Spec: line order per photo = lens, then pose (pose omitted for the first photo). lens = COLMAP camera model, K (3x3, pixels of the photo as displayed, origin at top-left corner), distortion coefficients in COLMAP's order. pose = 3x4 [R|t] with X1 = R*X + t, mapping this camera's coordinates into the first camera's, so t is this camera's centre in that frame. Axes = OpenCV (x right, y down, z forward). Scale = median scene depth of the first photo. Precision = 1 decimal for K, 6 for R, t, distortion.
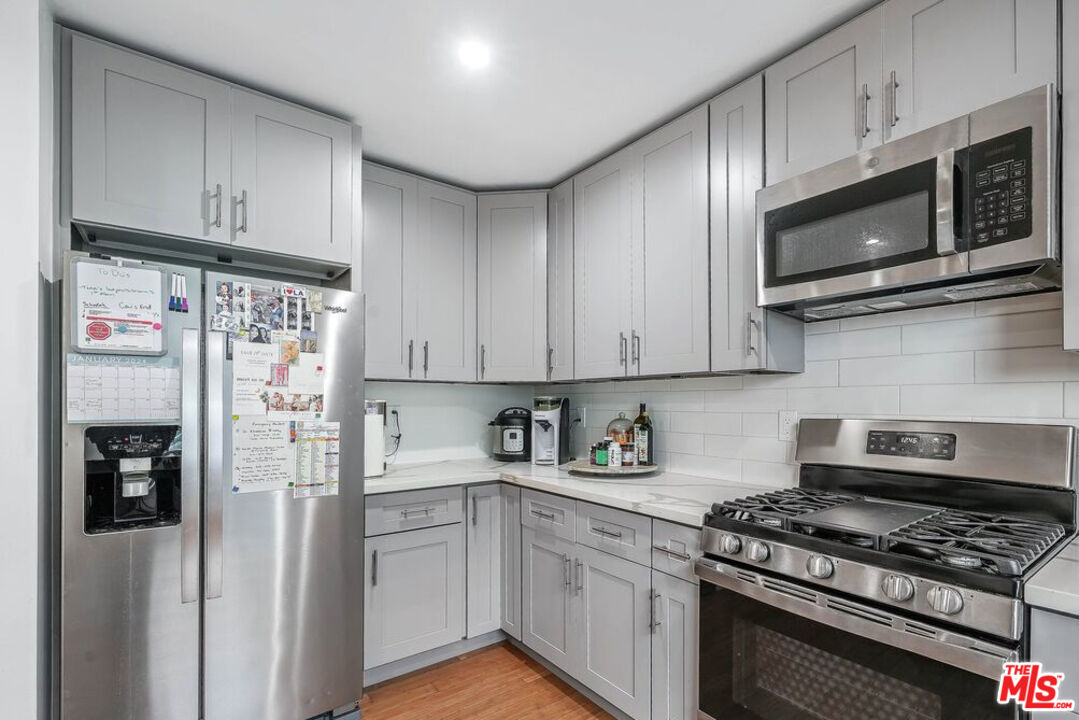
lens RADIAL K [[522.7, 0, 538.6], [0, 522.7, 399.0], [0, 0, 1]] dist [0.000225, -0.000020]
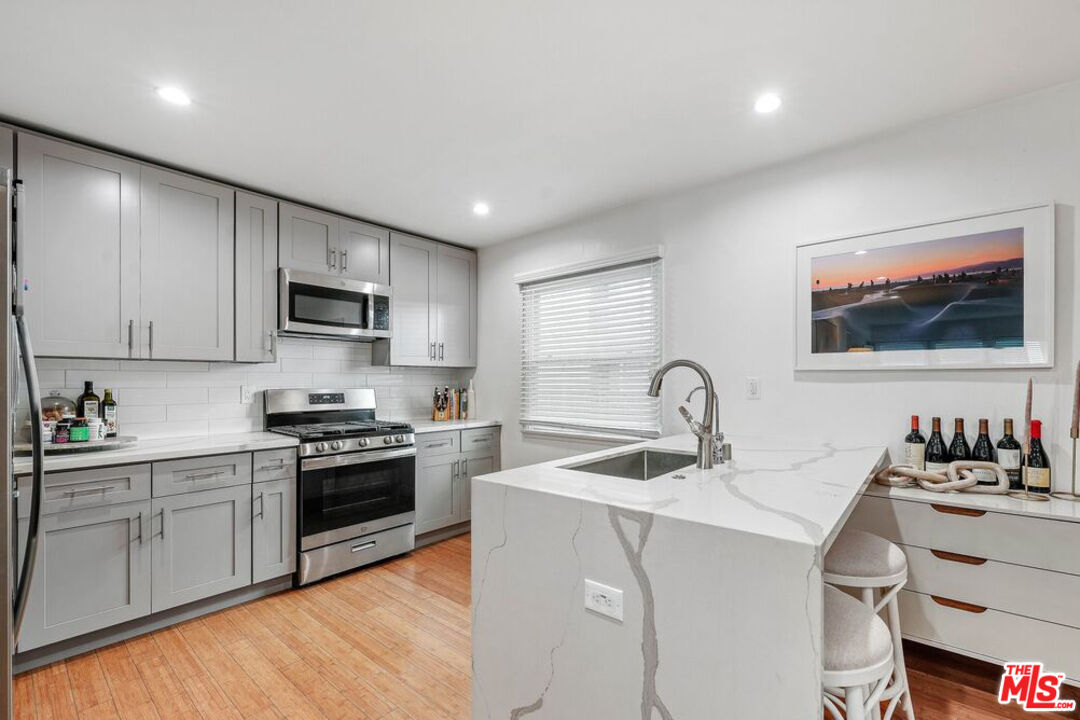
lens RADIAL K [[458.1, 0, 538.8], [0, 458.1, 384.0], [0, 0, 1]] dist [-0.000044, -0.000001]
pose [[-0.212037, -0.001180, 0.977261, -1.294964], [-0.007406, 0.999972, -0.000399, 0.011596], [-0.977234, -0.007322, -0.212040, 0.424228]]
